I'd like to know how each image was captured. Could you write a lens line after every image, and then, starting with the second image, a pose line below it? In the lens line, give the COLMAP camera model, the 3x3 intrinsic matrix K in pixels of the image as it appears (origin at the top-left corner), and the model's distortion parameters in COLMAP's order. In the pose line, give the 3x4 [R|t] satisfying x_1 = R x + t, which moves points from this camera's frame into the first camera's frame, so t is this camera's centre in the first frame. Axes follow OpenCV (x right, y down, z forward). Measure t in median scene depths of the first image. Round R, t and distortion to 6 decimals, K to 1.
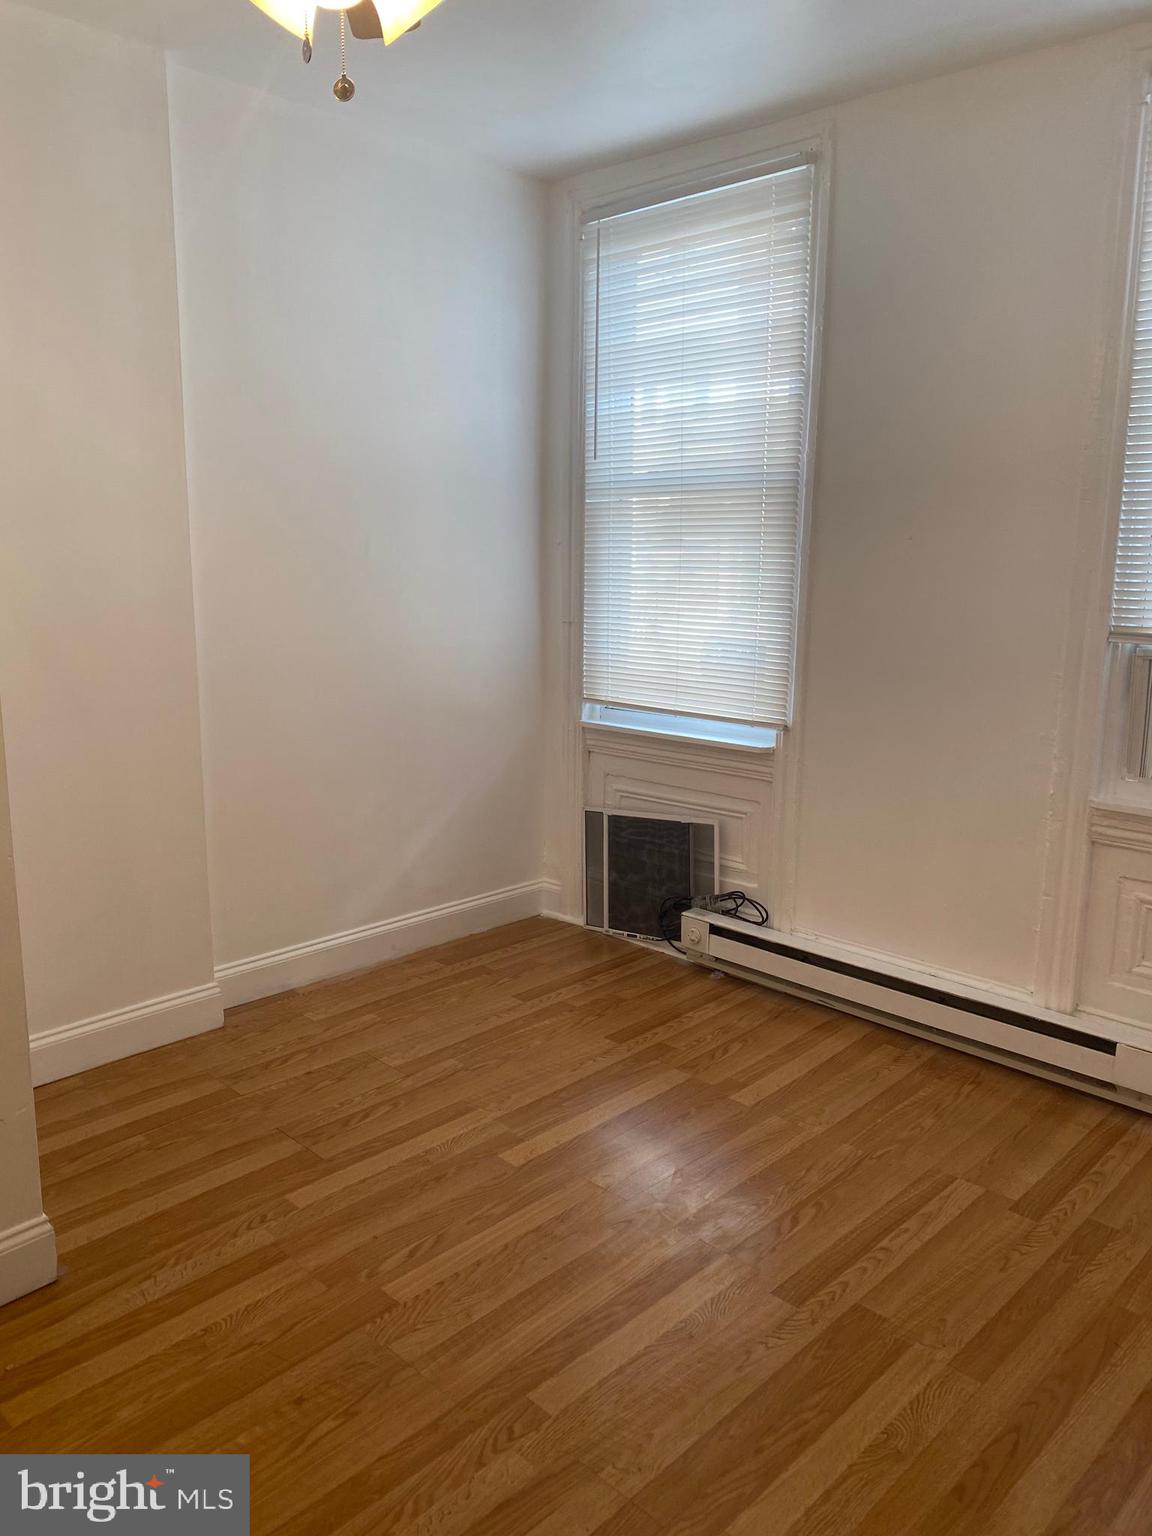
lens RADIAL K [[1161.6, 0, 587.1], [0, 1161.6, 777.1], [0, 0, 1]] dist [0.023087, -0.045759]
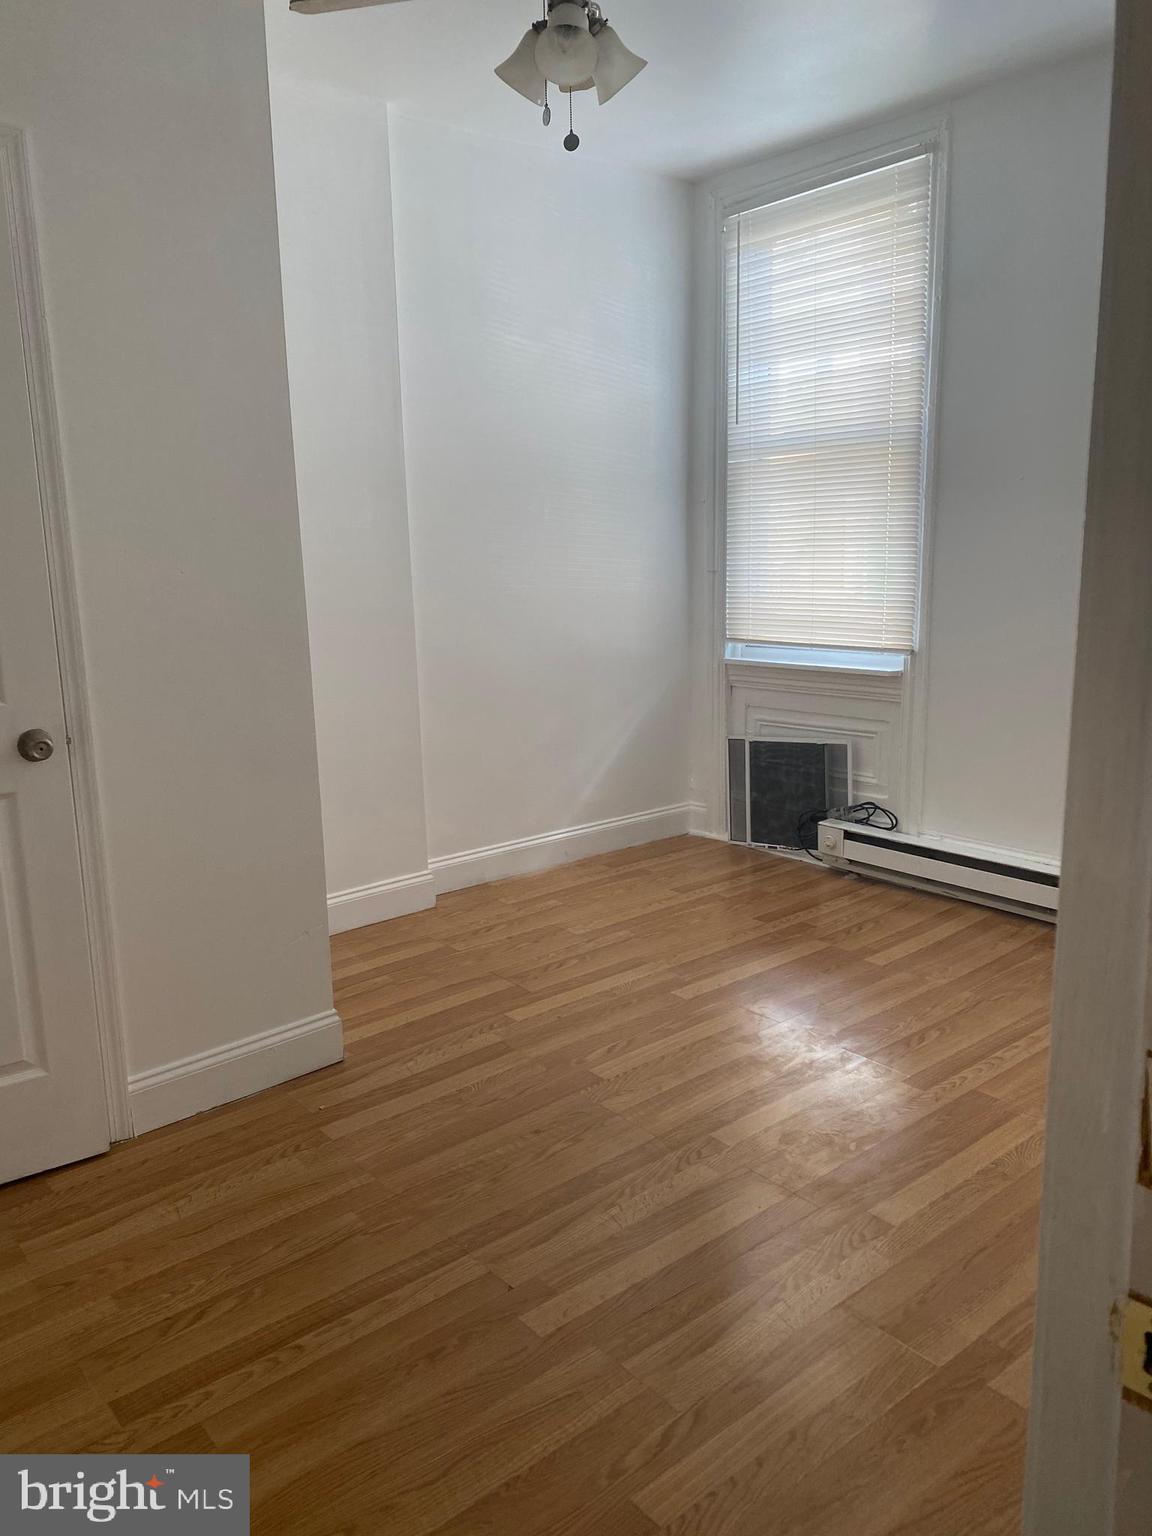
lens RADIAL K [[1161.6, 0, 551.1], [0, 1161.6, 770.6], [0, 0, 1]] dist [0.023087, -0.045759]
pose [[0.990914, -0.009879, -0.134133, -0.028389], [0.010936, 0.999915, 0.007145, 0.065773], [0.134051, -0.008546, 0.990938, -0.184963]]
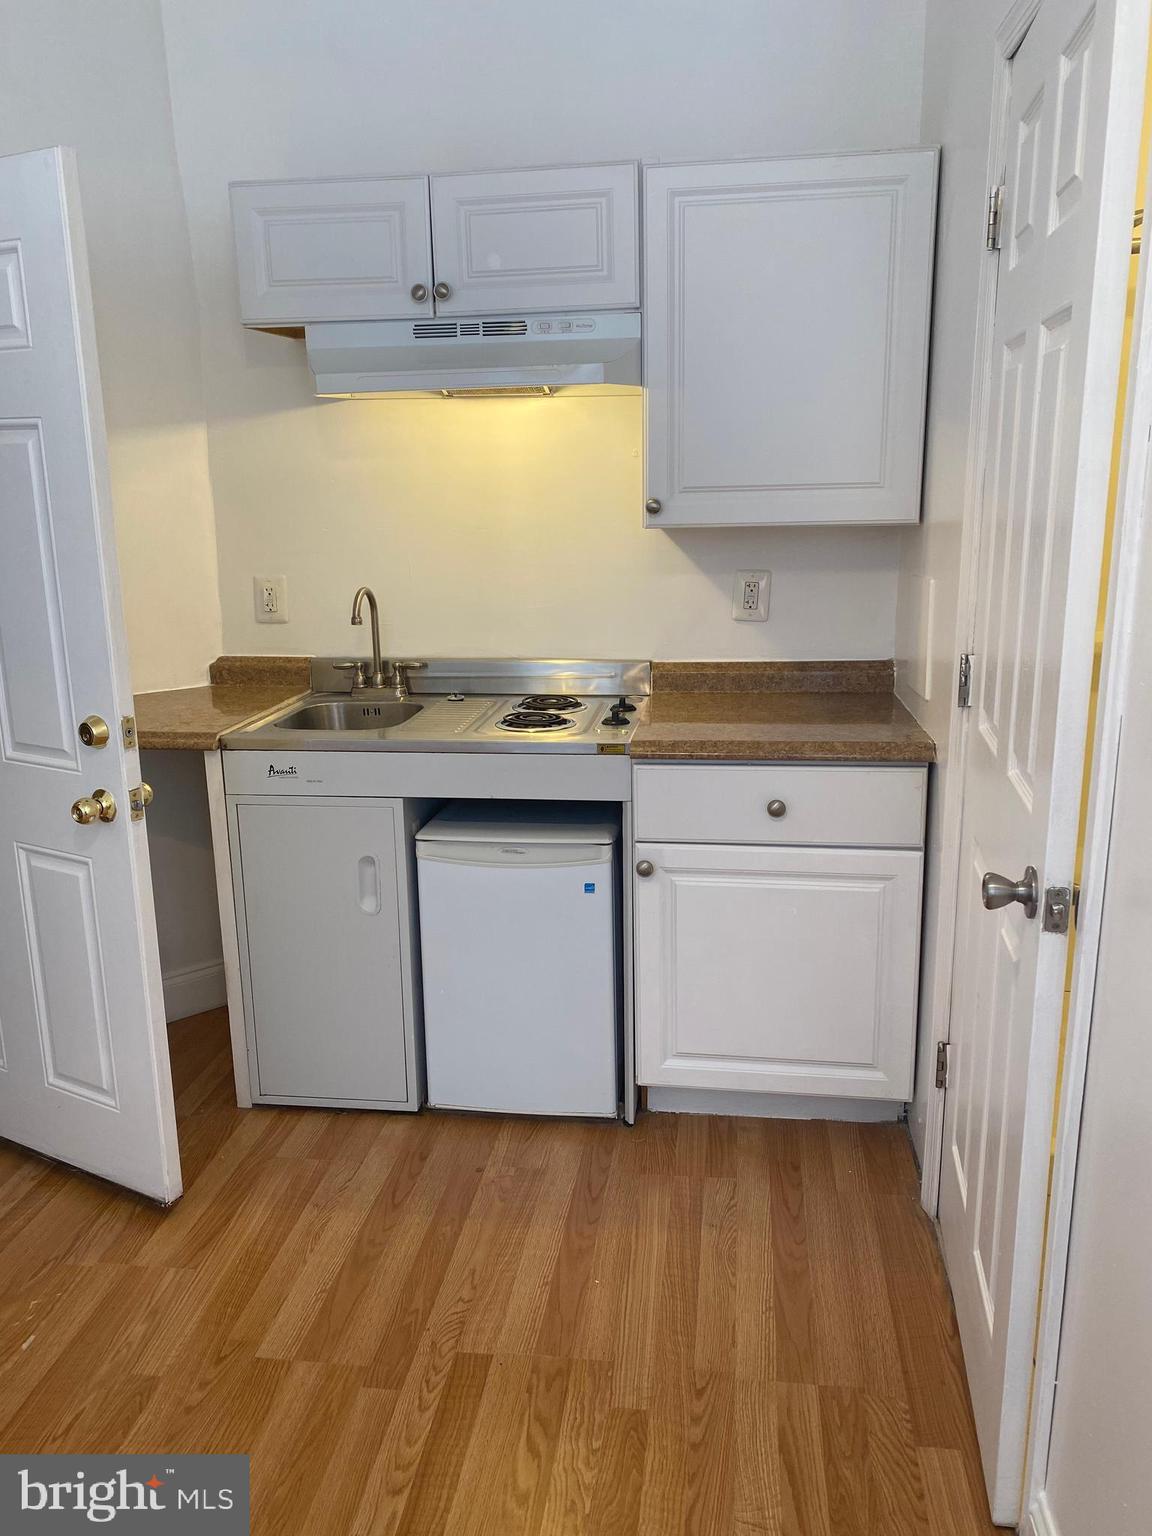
lens RADIAL K [[1161.6, 0, 576.5], [0, 1161.6, 766.7], [0, 0, 1]] dist [0.023087, -0.045759]
pose [[-0.810192, 0.147523, -0.567297, -0.056238], [-0.104398, 0.916022, 0.387305, -0.138570], [0.576793, 0.373016, -0.726752, 0.668783]]
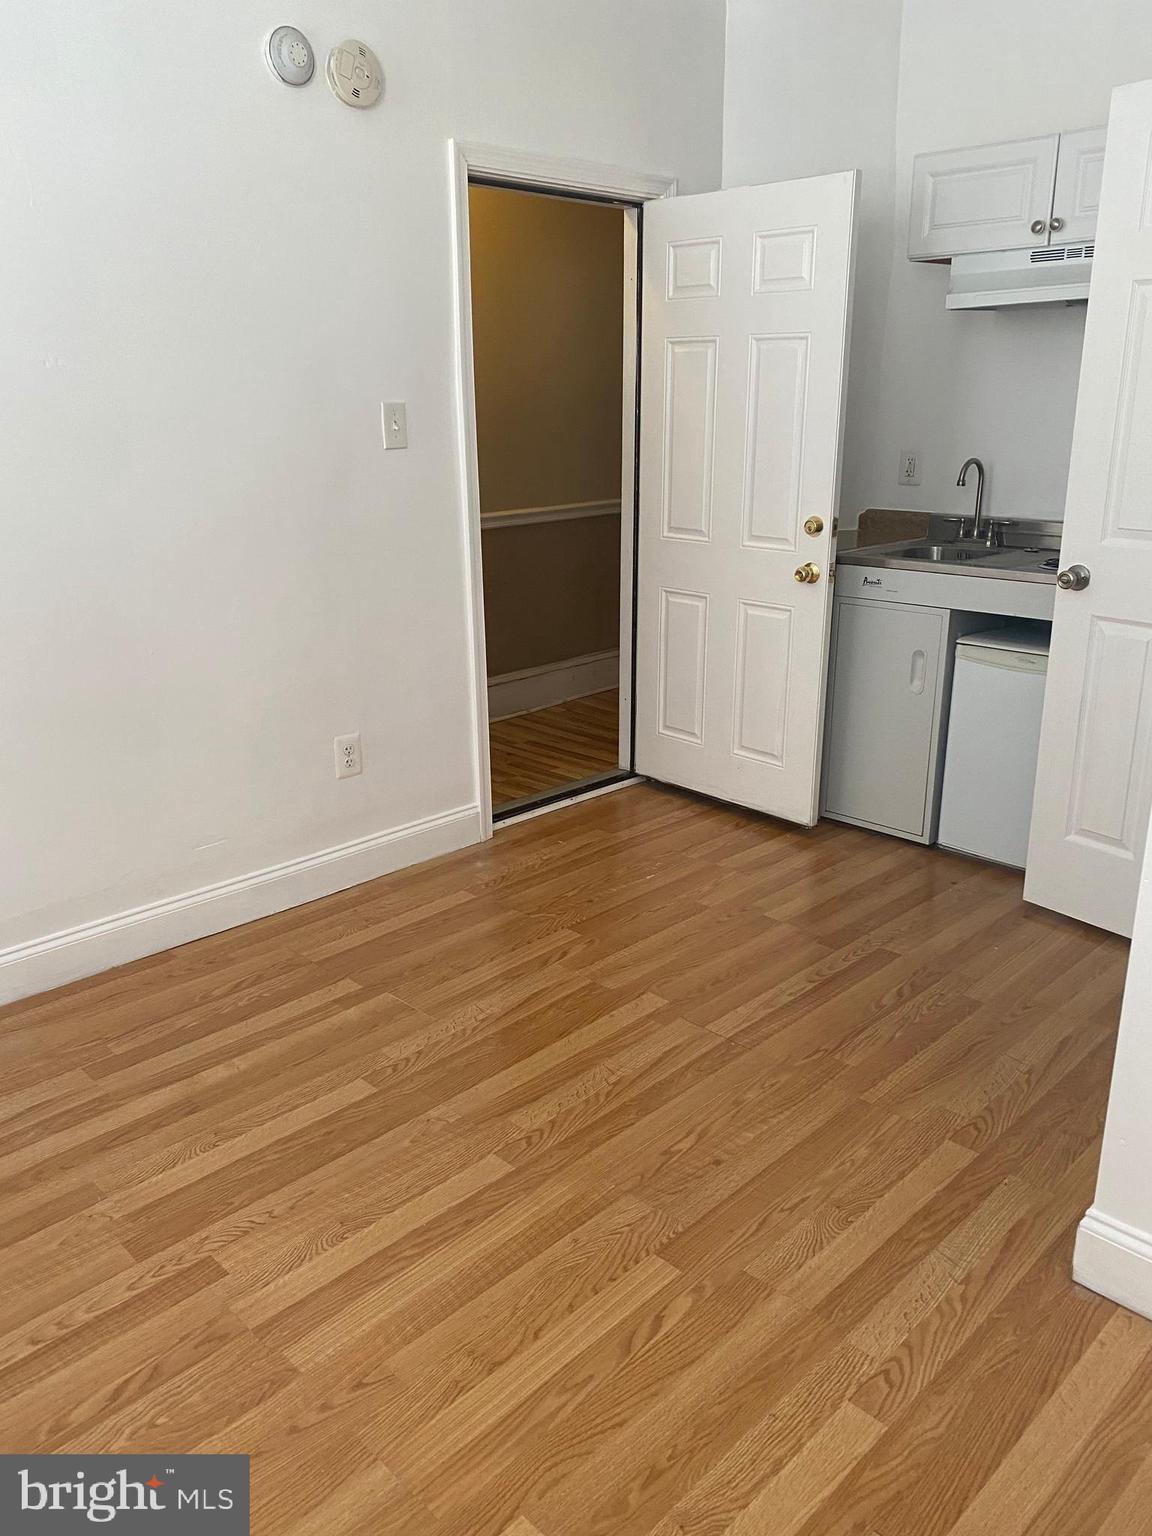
lens RADIAL K [[1161.6, 0, 574.6], [0, 1161.6, 763.9], [0, 0, 1]] dist [0.023087, -0.045759]
pose [[-0.999774, -0.002664, 0.021094, -0.077266], [0.007892, 0.874742, 0.484525, -0.202047], [-0.019743, 0.484582, -0.874523, 1.049110]]
